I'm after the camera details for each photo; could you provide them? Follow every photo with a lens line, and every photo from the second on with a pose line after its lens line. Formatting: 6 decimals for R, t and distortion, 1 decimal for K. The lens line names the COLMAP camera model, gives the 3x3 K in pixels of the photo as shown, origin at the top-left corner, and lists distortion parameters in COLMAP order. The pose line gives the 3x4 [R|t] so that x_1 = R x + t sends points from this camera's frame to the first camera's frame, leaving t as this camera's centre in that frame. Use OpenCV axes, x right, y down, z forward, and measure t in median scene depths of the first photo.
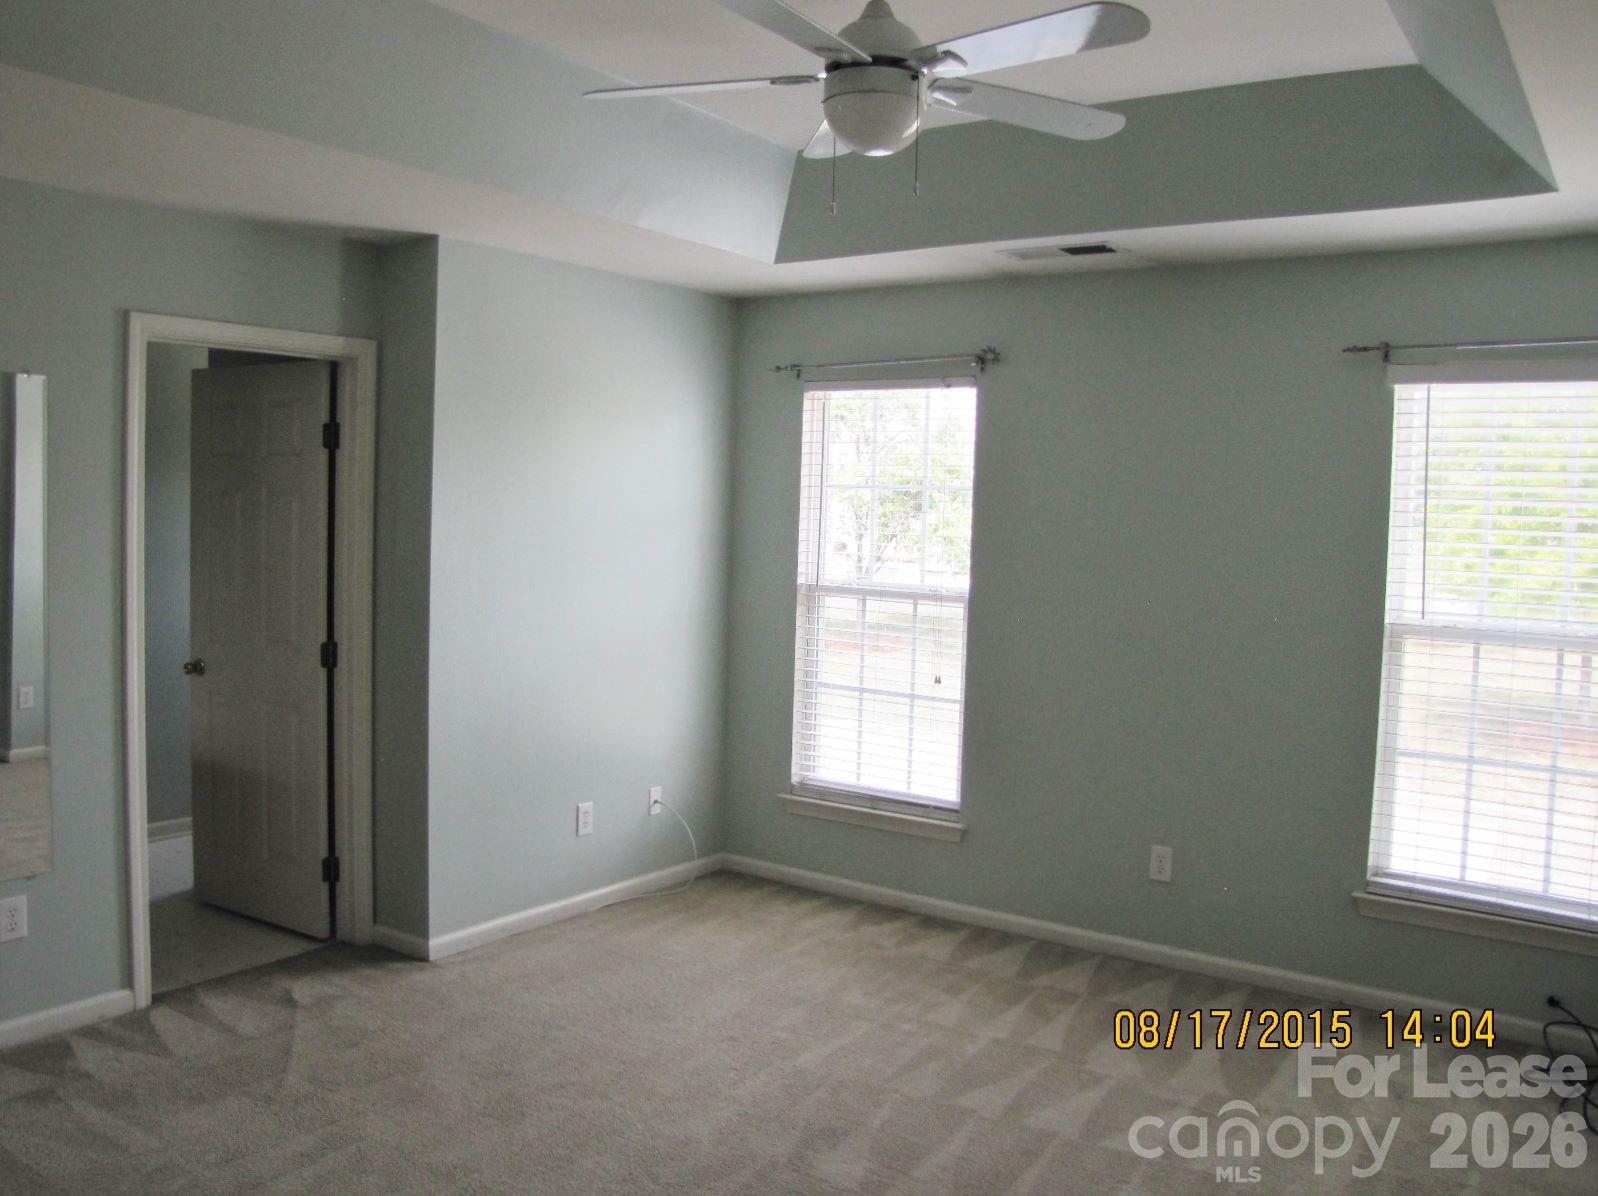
lens RADIAL K [[1311.2, 0, 793.1], [0, 1311.2, 592.0], [0, 0, 1]] dist [-0.187265, 0.166503]
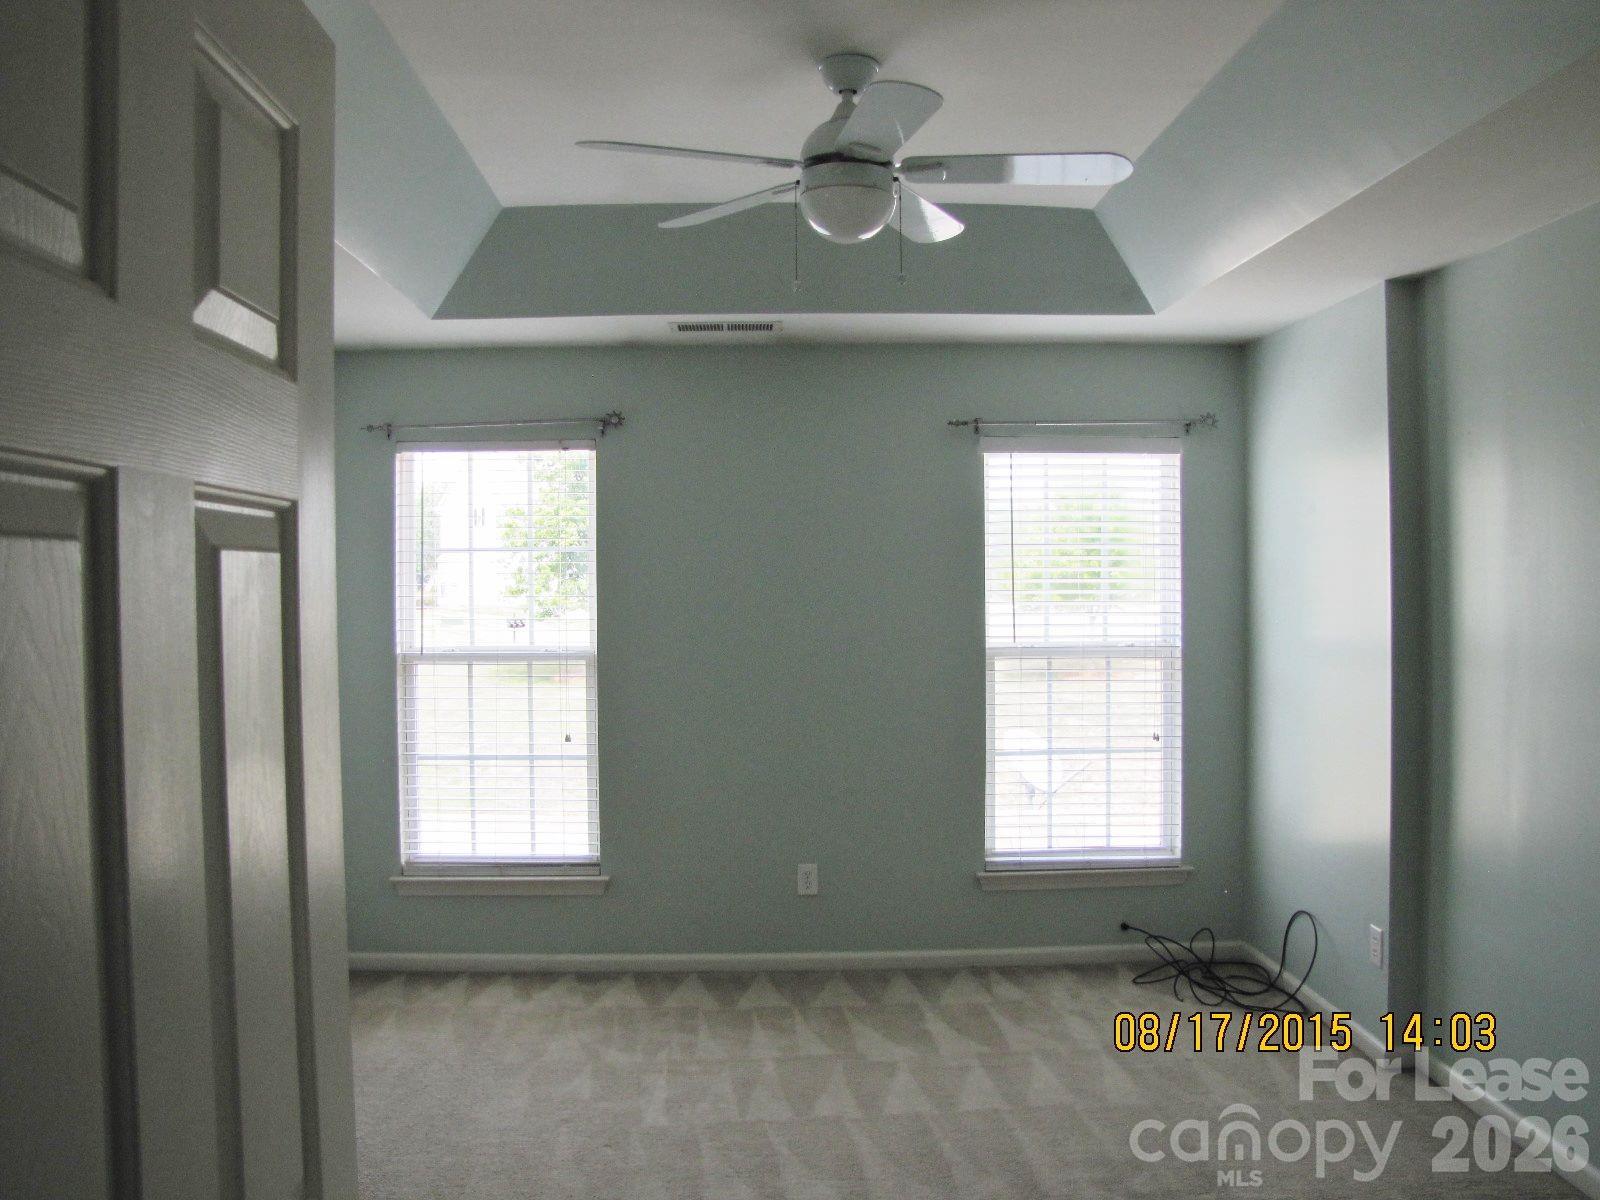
lens RADIAL K [[1312.9, 0, 794.1], [0, 1312.9, 594.0], [0, 0, 1]] dist [-0.187265, 0.166503]
pose [[0.803609, -0.045076, 0.593448, -0.390205], [0.068290, 0.997526, -0.016705, -0.017292], [-0.591226, 0.053951, 0.804699, 0.089467]]
